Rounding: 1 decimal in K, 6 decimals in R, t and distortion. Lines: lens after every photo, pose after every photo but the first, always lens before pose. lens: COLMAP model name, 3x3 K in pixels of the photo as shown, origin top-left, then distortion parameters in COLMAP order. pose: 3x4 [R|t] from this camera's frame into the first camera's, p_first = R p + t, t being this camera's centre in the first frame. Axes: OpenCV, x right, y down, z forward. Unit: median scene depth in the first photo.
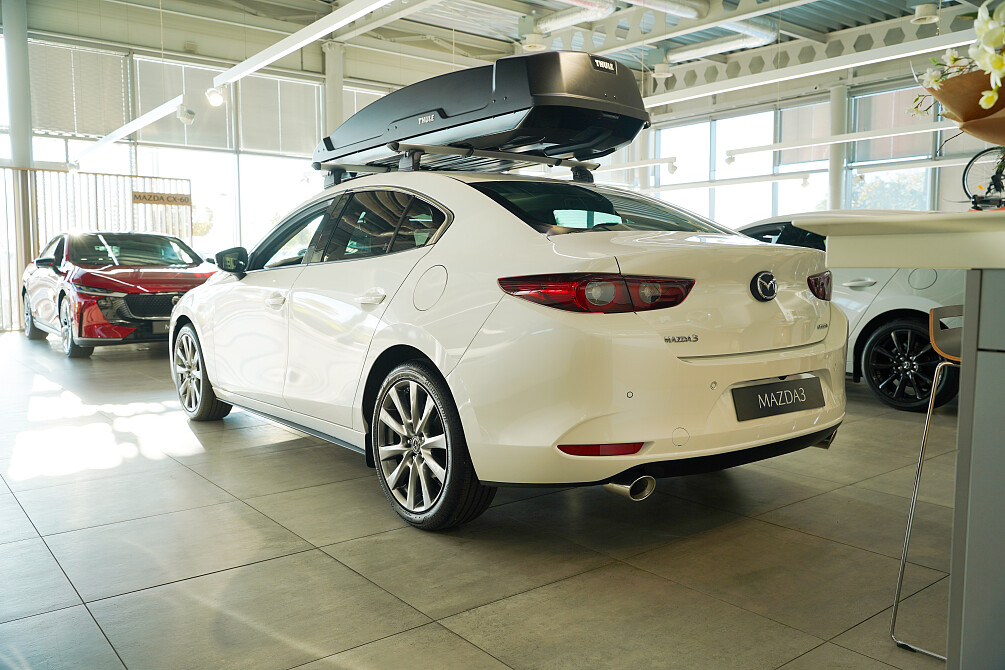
lens RADIAL K [[800.9, 0, 502.5], [0, 800.9, 335.0], [0, 0, 1]] dist [-0.004178, -0.001395]
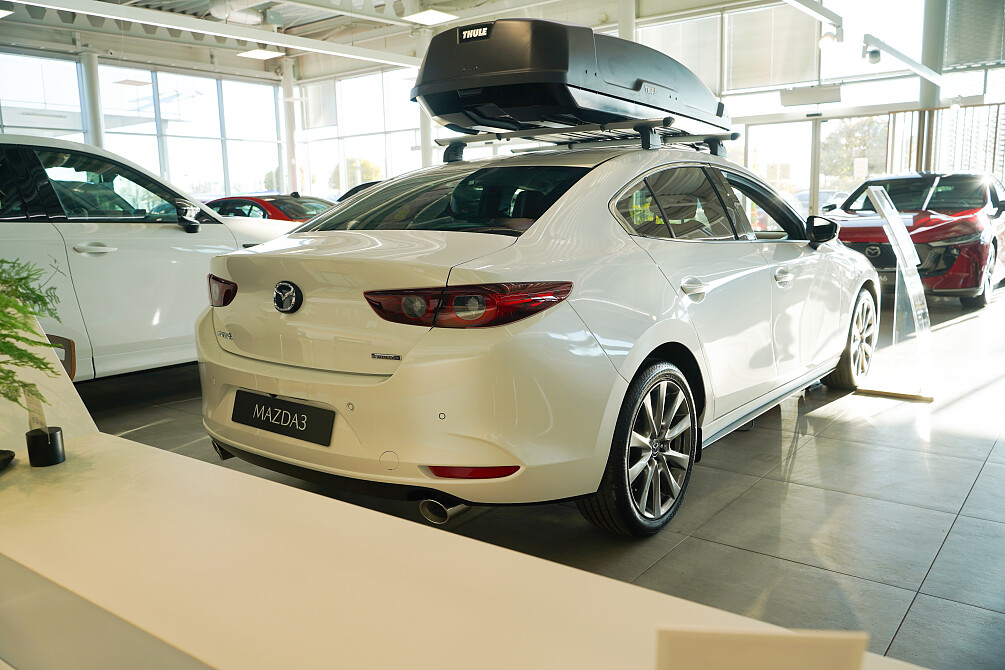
lens RADIAL K [[800.9, 0, 502.5], [0, 800.9, 335.0], [0, 0, 1]] dist [-0.004178, -0.001395]
pose [[0.229059, 0.147255, -0.962210, 1.257264], [-0.051006, 0.988949, 0.139205, -0.156403], [0.972075, 0.017192, 0.234038, 0.995036]]
